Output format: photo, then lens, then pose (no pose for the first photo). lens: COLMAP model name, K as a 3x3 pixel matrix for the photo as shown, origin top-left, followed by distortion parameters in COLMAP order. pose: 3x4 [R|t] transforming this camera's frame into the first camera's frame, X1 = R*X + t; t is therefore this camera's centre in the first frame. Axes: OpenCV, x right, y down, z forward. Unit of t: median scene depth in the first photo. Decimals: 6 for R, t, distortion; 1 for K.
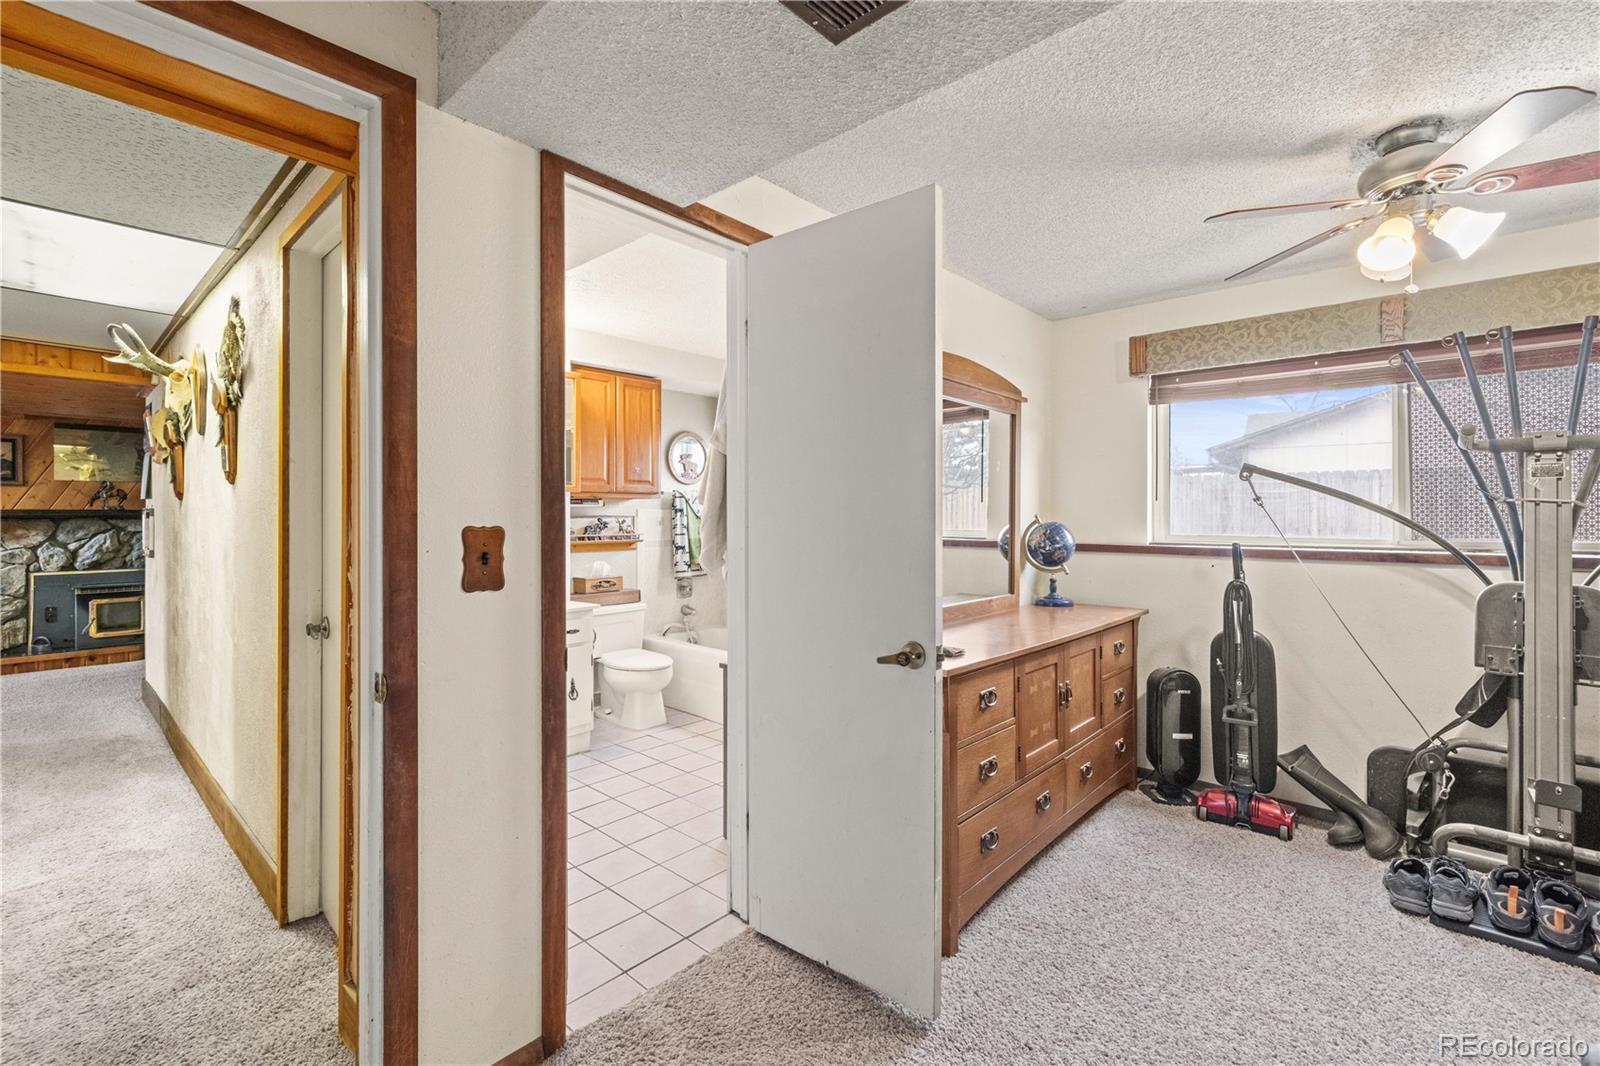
lens RADIAL K [[691.1, 0, 805.8], [0, 691.1, 515.7], [0, 0, 1]] dist [0.001276, 0.000238]
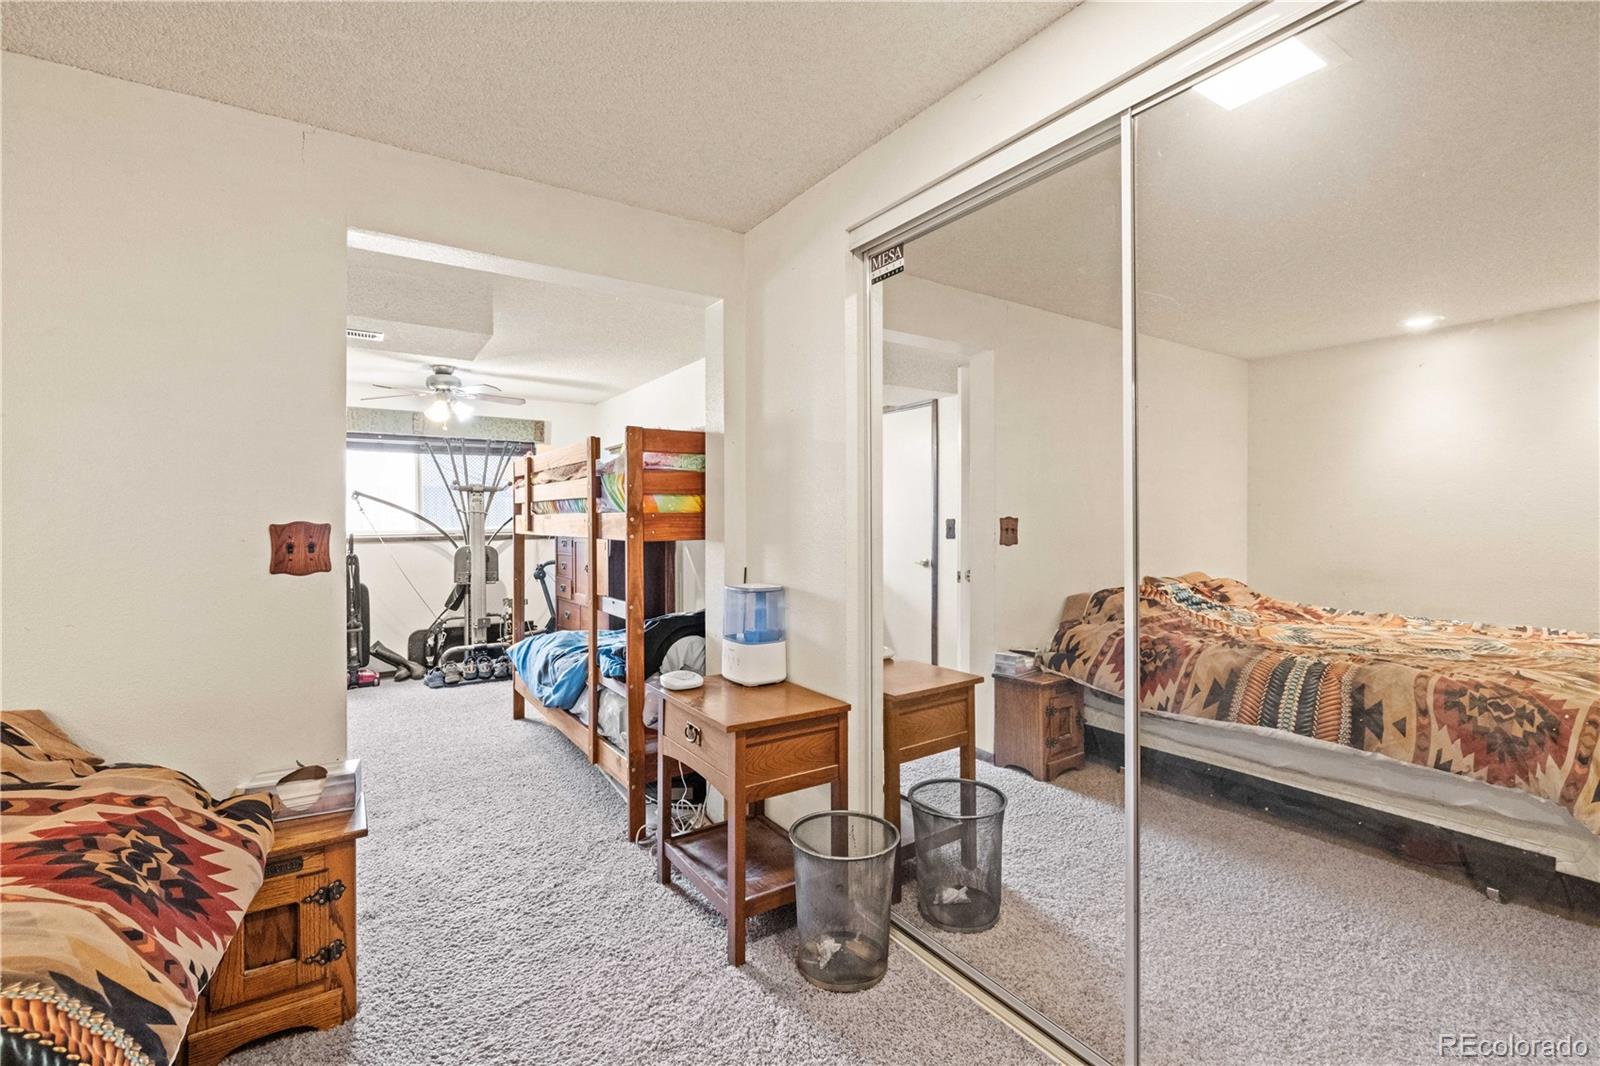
lens RADIAL K [[686.2, 0, 812.3], [0, 686.2, 515.3], [0, 0, 1]] dist [0.000657, 0.000222]
pose [[0.233385, -0.002468, 0.972381, -0.827870], [0.004835, 0.999987, 0.001377, -0.004980], [-0.972372, 0.004380, 0.233394, -0.591387]]
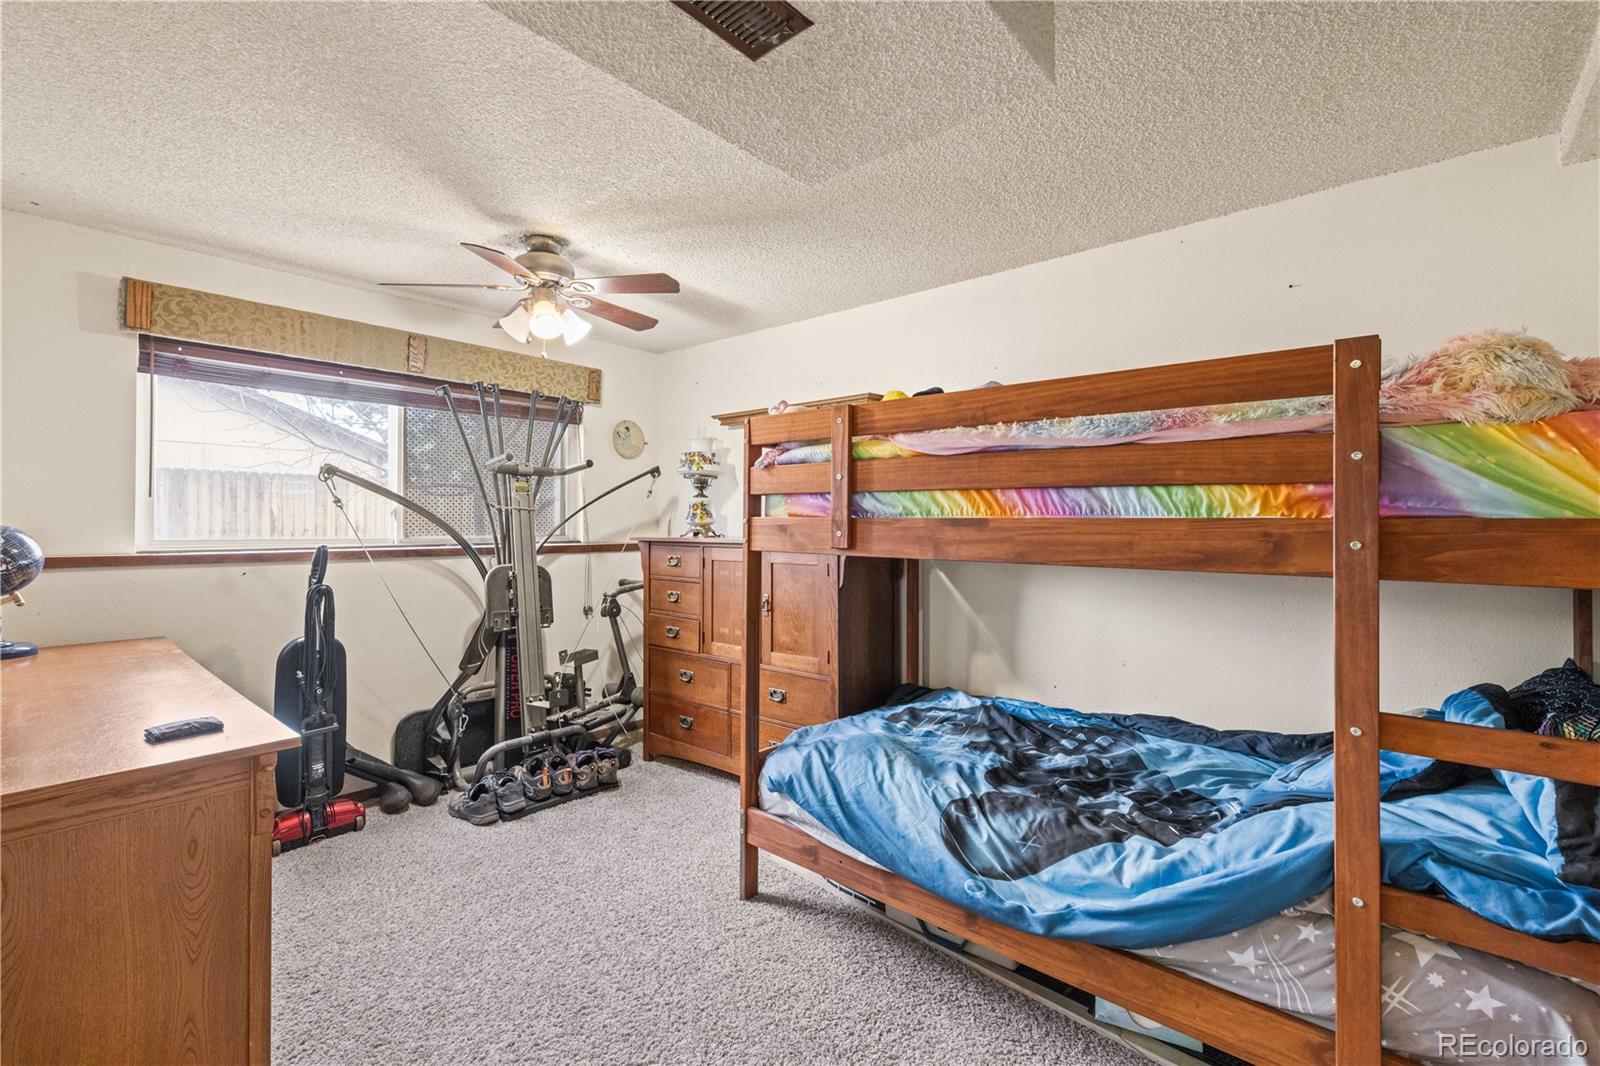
lens RADIAL K [[691.1, 0, 805.8], [0, 691.1, 515.7], [0, 0, 1]] dist [0.001276, 0.000238]
pose [[-0.008753, 0.006117, 0.999943, -0.333086], [-0.006571, 0.999959, -0.006175, -0.001137], [-0.999940, -0.006624, -0.008712, 0.320840]]
